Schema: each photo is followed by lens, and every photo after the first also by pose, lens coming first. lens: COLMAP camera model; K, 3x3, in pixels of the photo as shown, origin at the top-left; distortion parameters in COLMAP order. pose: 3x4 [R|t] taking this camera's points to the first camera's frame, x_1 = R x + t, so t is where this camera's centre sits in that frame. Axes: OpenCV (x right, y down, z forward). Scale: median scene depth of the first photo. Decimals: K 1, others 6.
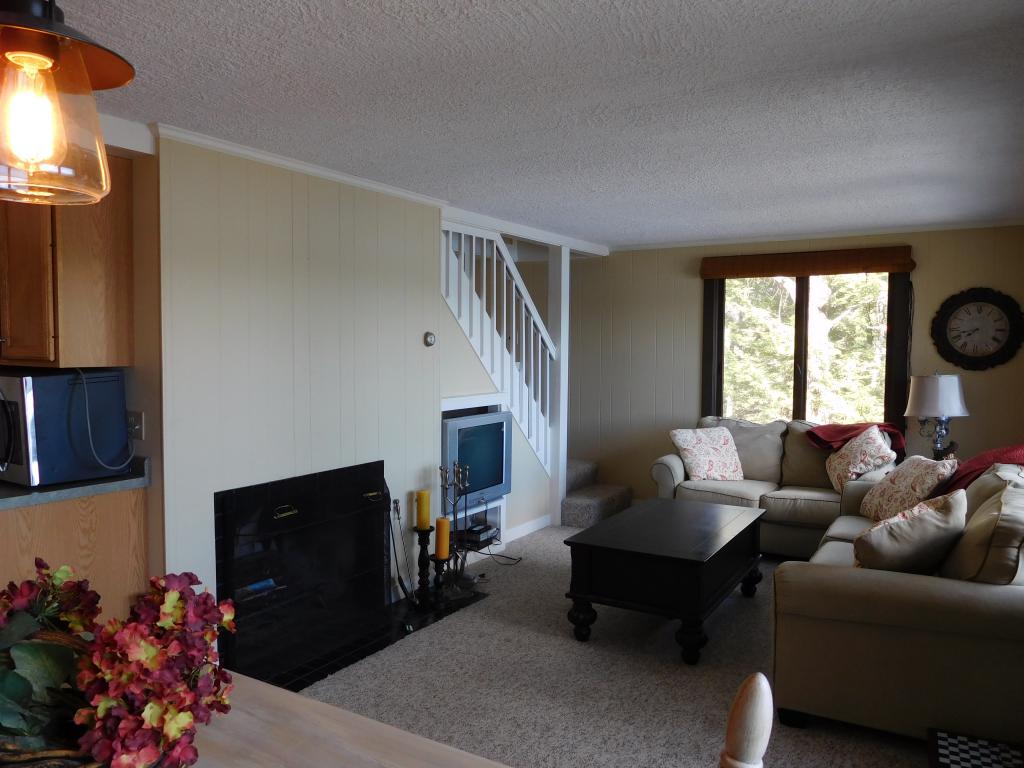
lens RADIAL K [[765.2, 0, 513.7], [0, 765.2, 387.9], [0, 0, 1]] dist [-0.023888, 0.005179]
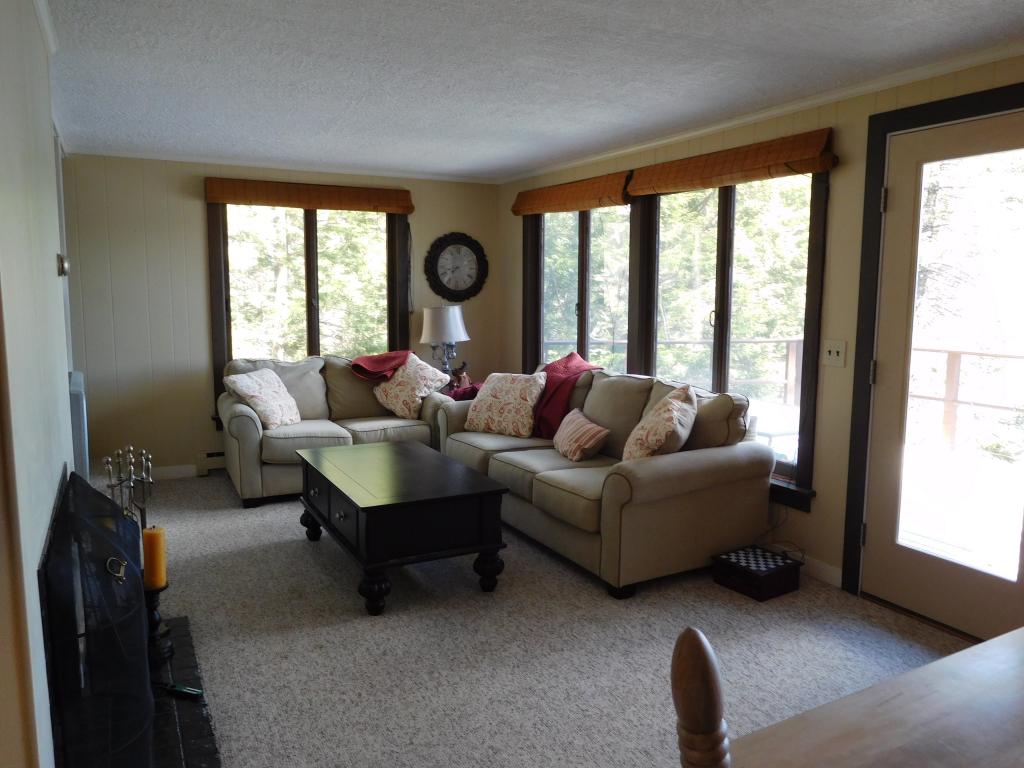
lens RADIAL K [[765.2, 0, 513.7], [0, 765.2, 387.9], [0, 0, 1]] dist [-0.023888, 0.005179]
pose [[0.503689, -0.109897, 0.856866, -0.403751], [0.040701, 0.993793, 0.103533, -0.009249], [-0.862926, -0.017273, 0.505036, 0.308278]]
